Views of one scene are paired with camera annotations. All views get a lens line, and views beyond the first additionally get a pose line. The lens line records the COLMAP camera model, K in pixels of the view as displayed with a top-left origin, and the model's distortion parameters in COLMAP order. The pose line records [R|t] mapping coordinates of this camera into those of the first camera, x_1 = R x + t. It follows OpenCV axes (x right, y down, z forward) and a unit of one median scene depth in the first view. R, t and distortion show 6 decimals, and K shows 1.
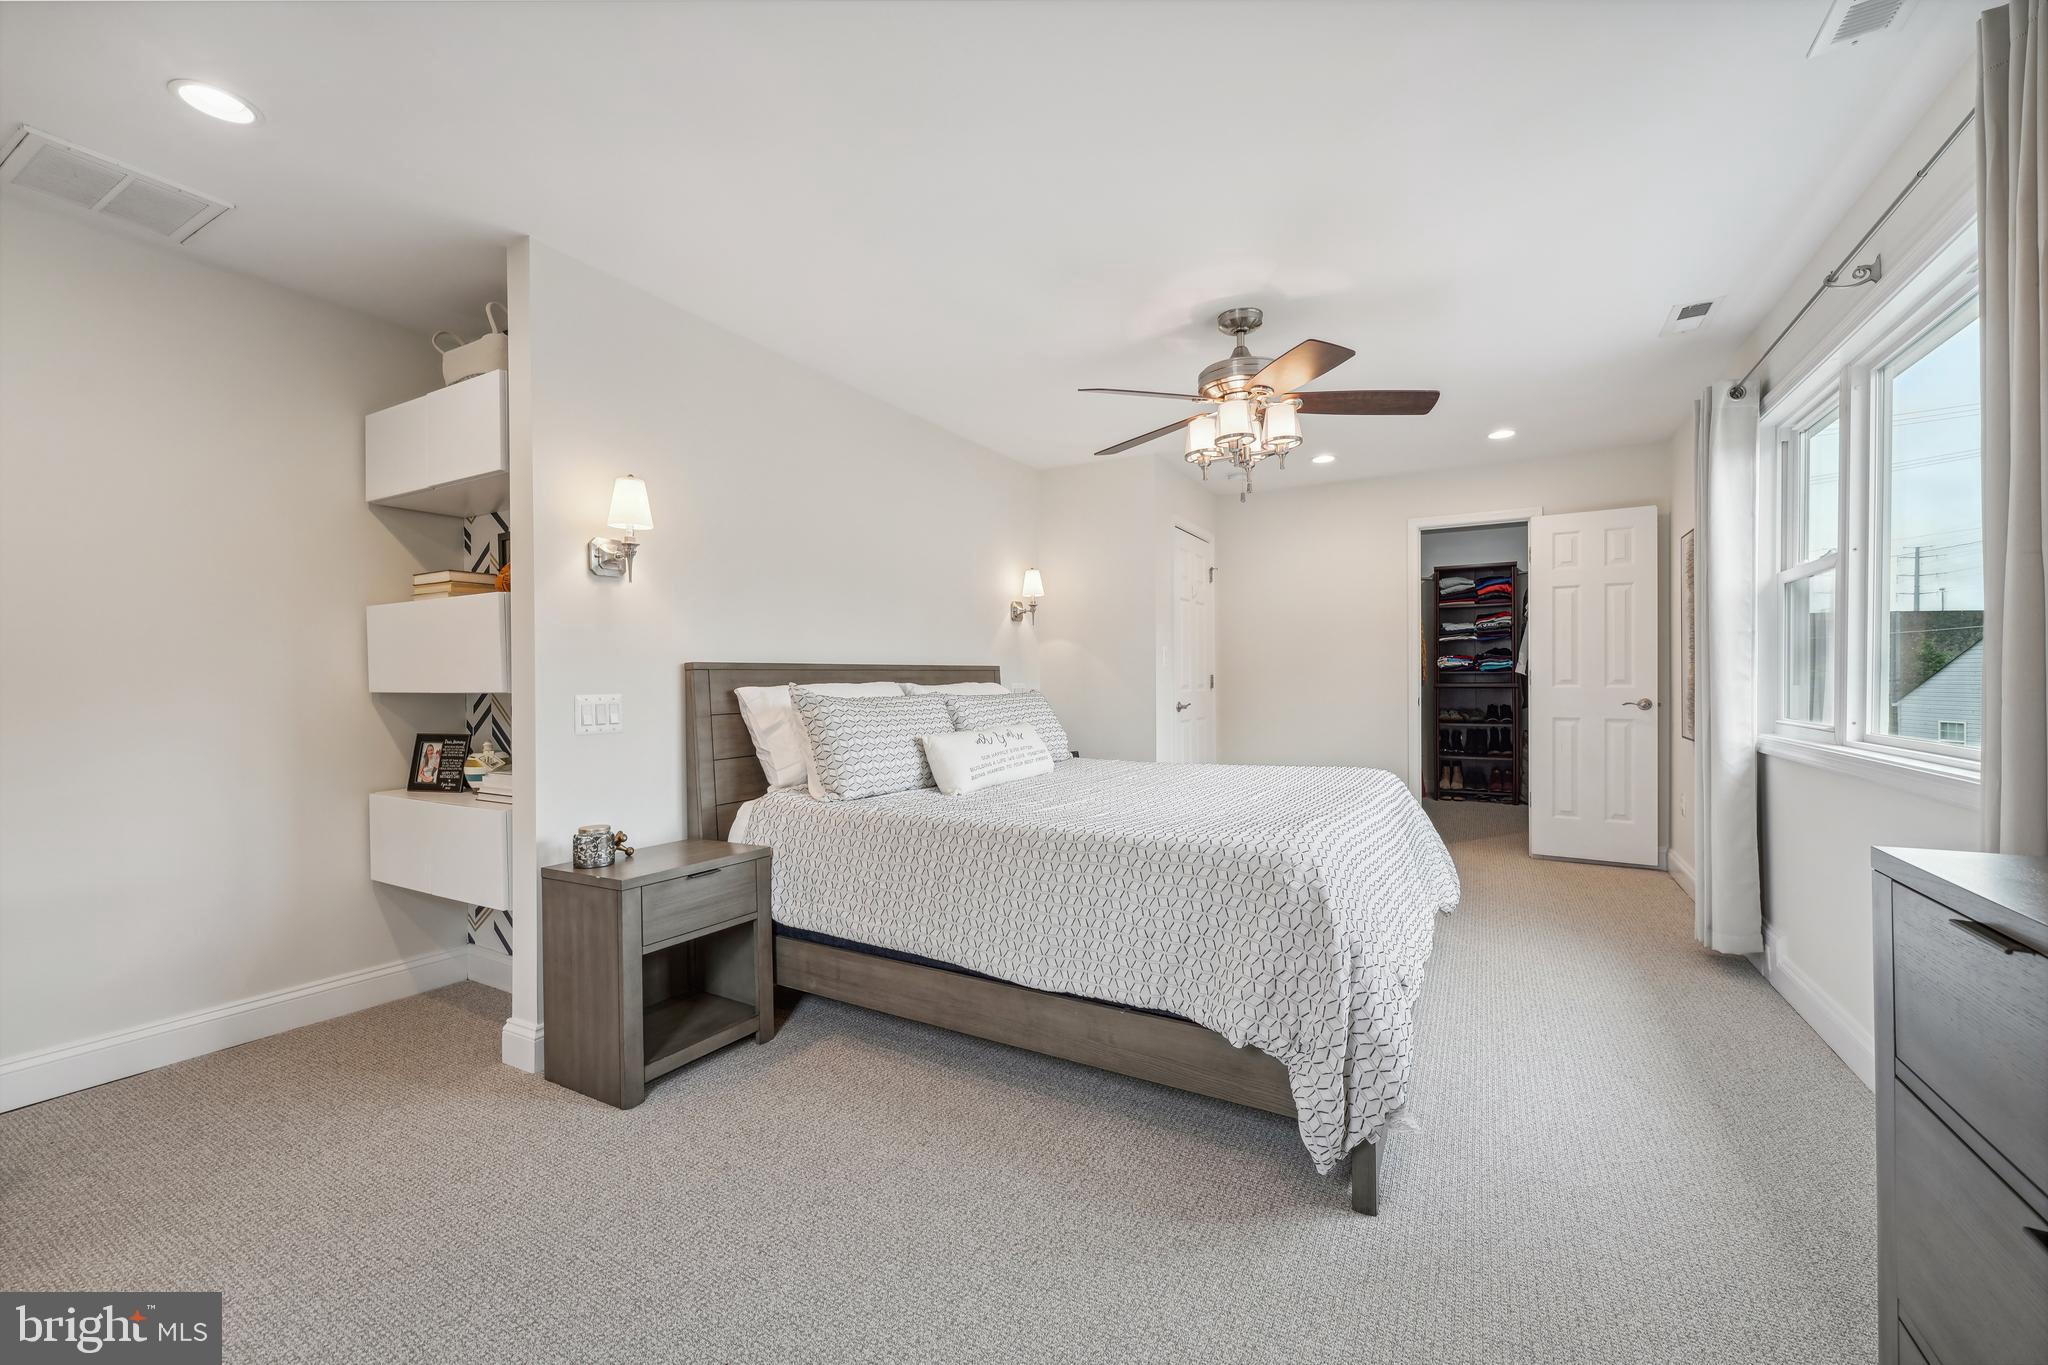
lens RADIAL K [[824.8, 0, 1016.0], [0, 824.8, 681.9], [0, 0, 1]] dist [-0.000704, -0.000211]
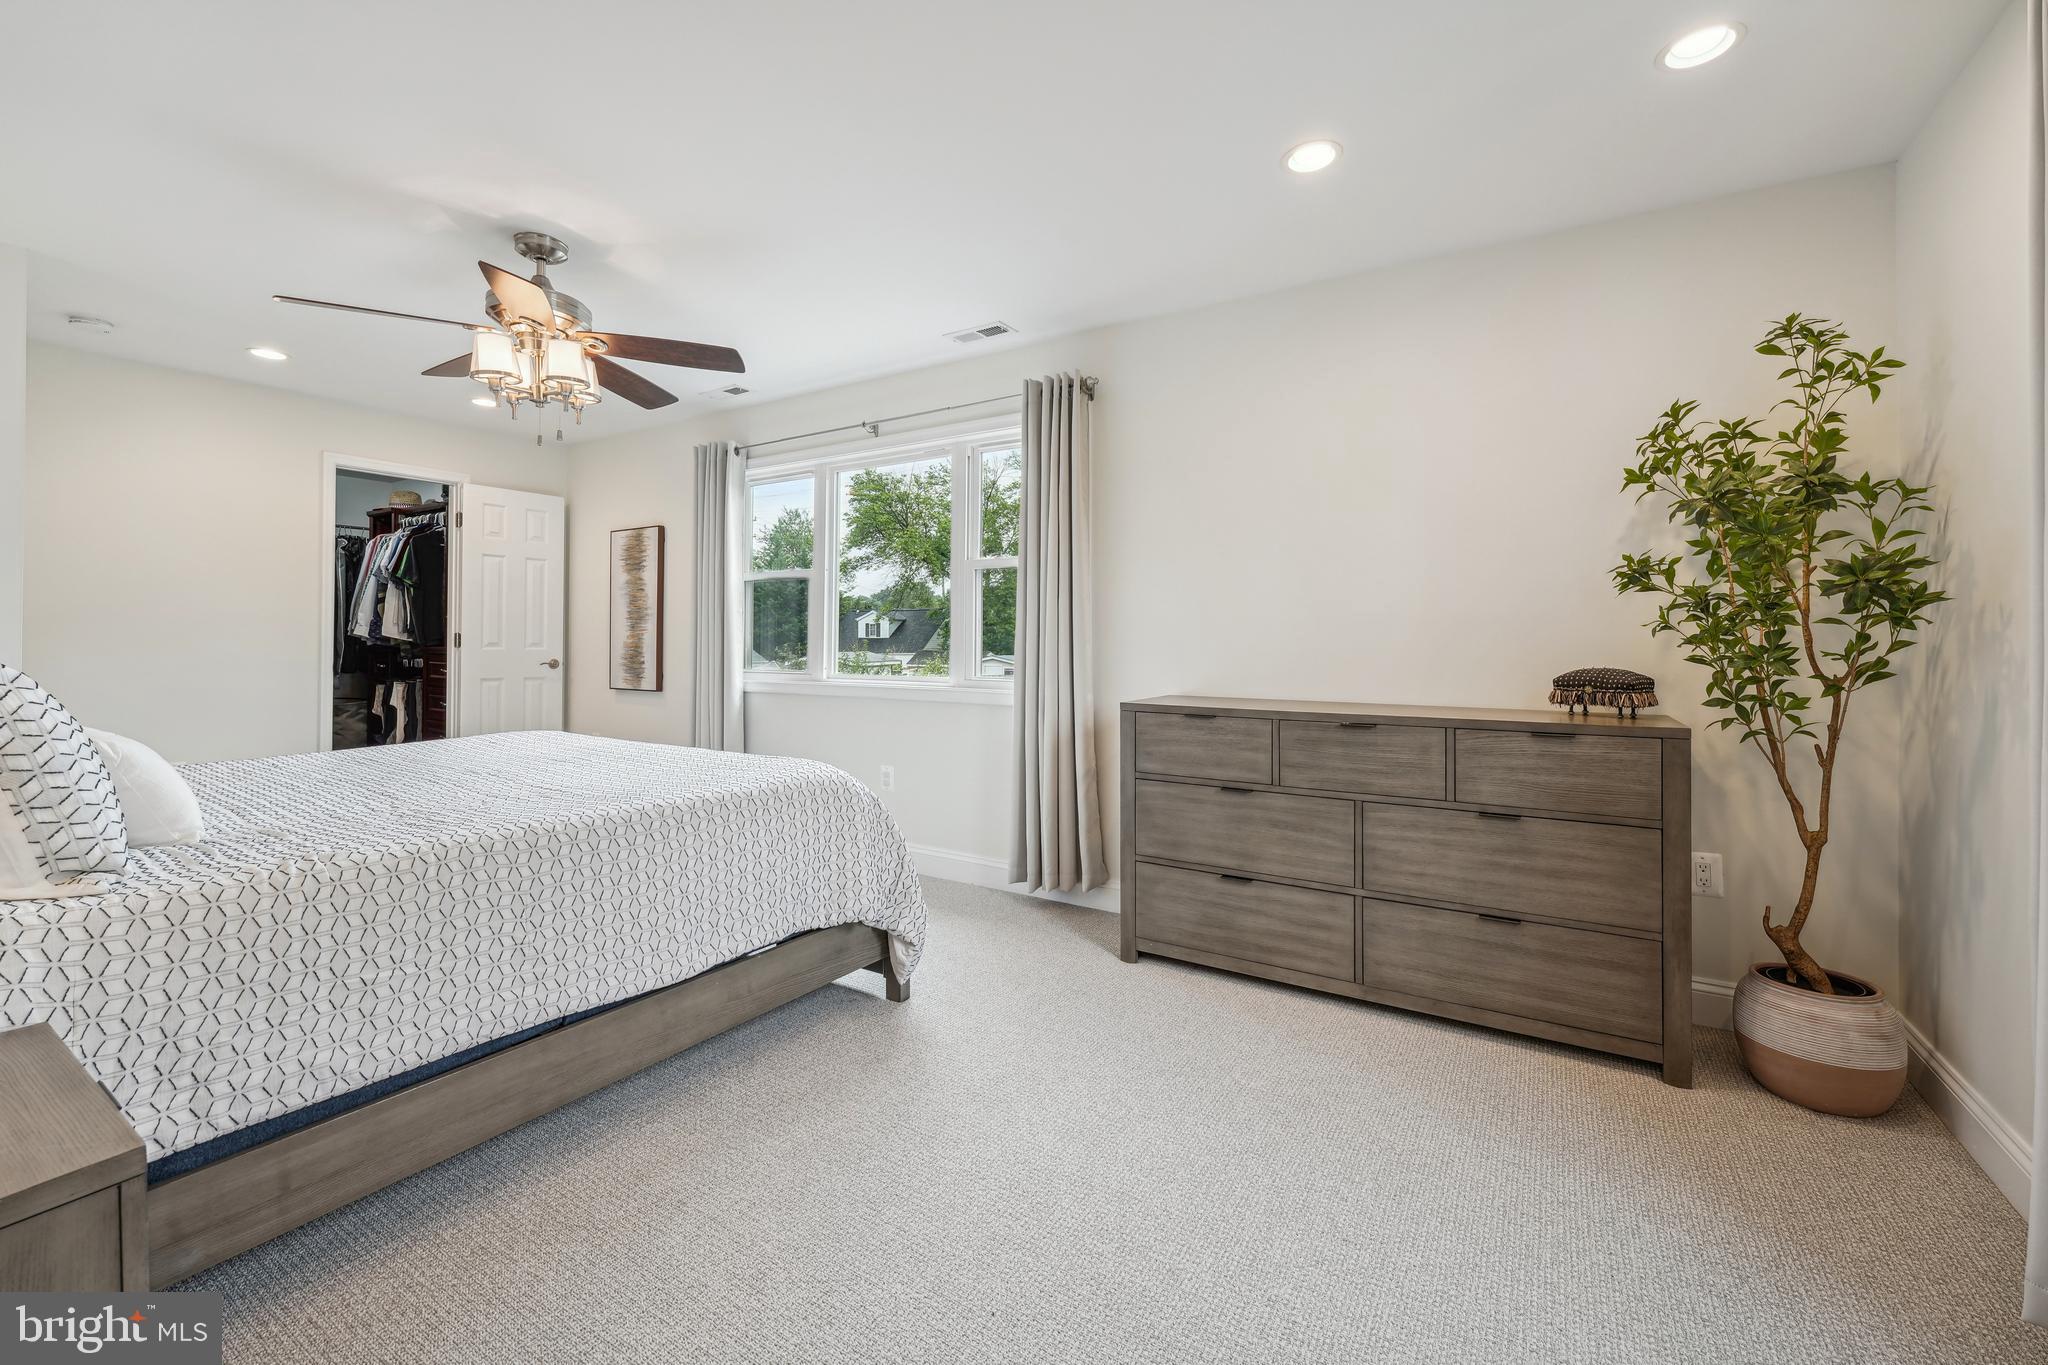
lens RADIAL K [[824.8, 0, 1051.1], [0, 824.8, 635.6], [0, 0, 1]] dist [-0.000704, -0.000211]
pose [[0.020601, 0.016465, 0.999652, -0.674905], [-0.002098, 0.999863, -0.016425, 0.007007], [-0.999786, -0.001759, 0.020632, 0.446701]]
